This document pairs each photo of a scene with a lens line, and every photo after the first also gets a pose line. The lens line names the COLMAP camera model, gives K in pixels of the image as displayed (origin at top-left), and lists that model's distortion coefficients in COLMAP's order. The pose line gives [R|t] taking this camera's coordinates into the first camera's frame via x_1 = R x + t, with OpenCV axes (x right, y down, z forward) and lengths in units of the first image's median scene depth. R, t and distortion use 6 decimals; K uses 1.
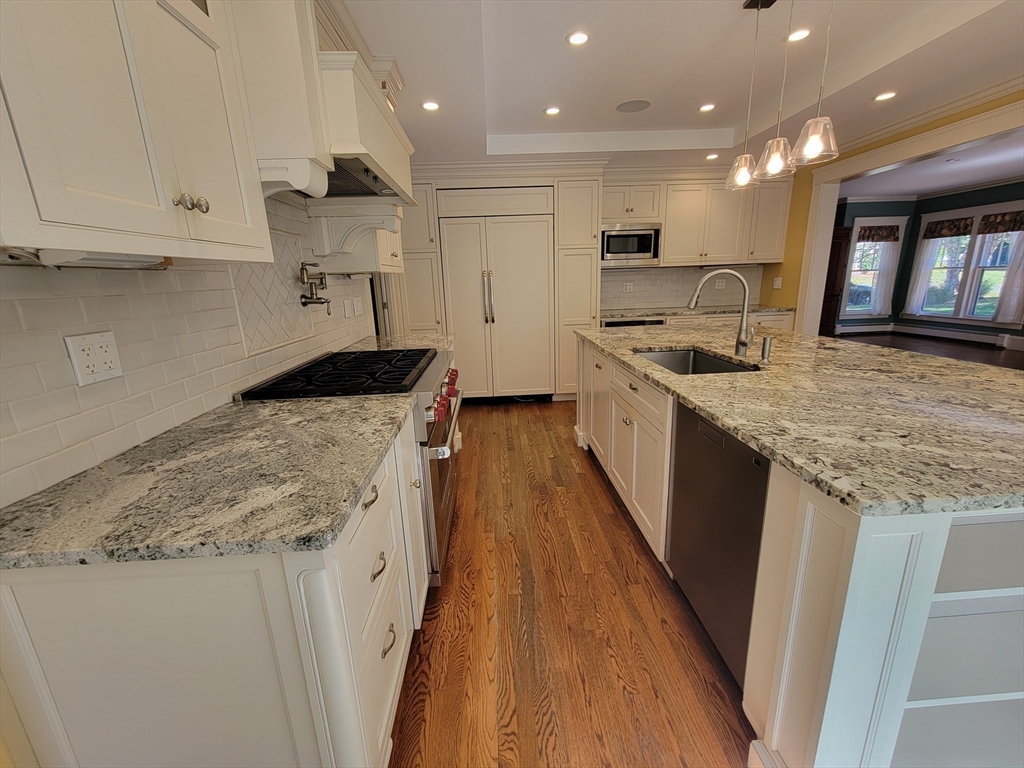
lens RADIAL K [[420.0, 0, 512.3], [0, 420.0, 384.5], [0, 0, 1]] dist [-0.000502, -0.000488]
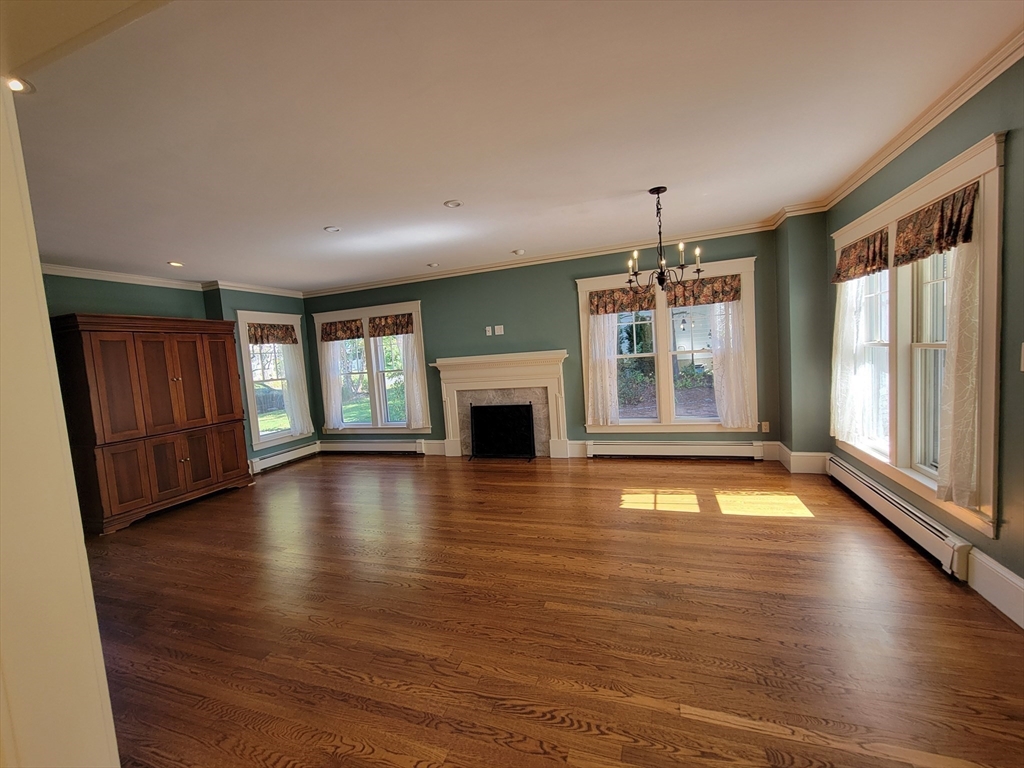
lens RADIAL K [[420.0, 0, 511.8], [0, 420.0, 386.3], [0, 0, 1]] dist [-0.000502, -0.000488]
pose [[0.377577, -0.066171, 0.923611, 0.361727], [0.285795, 0.957075, -0.048266, -0.119192], [-0.880771, 0.282188, 0.380280, 0.394206]]
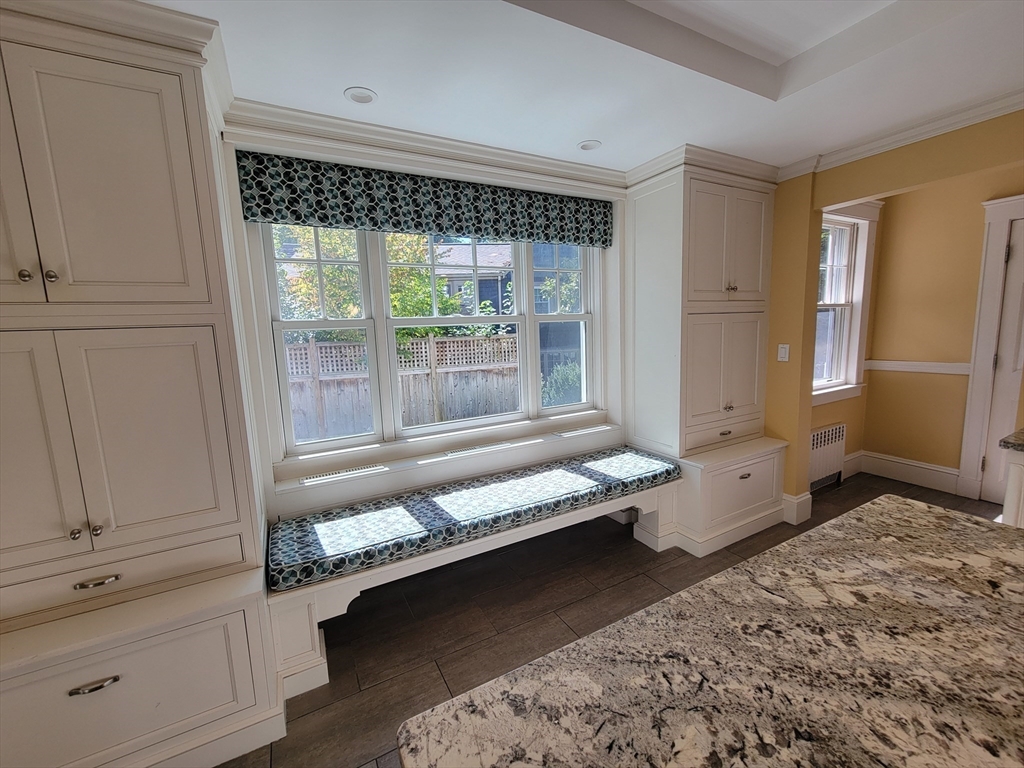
lens RADIAL K [[420.0, 0, 512.7], [0, 420.0, 385.3], [0, 0, 1]] dist [-0.000502, -0.000488]
pose [[-0.898455, 0.119262, -0.422557, 1.777552], [-0.048469, 0.929580, 0.365420, -0.391241], [0.436382, 0.348794, -0.829406, 1.013184]]
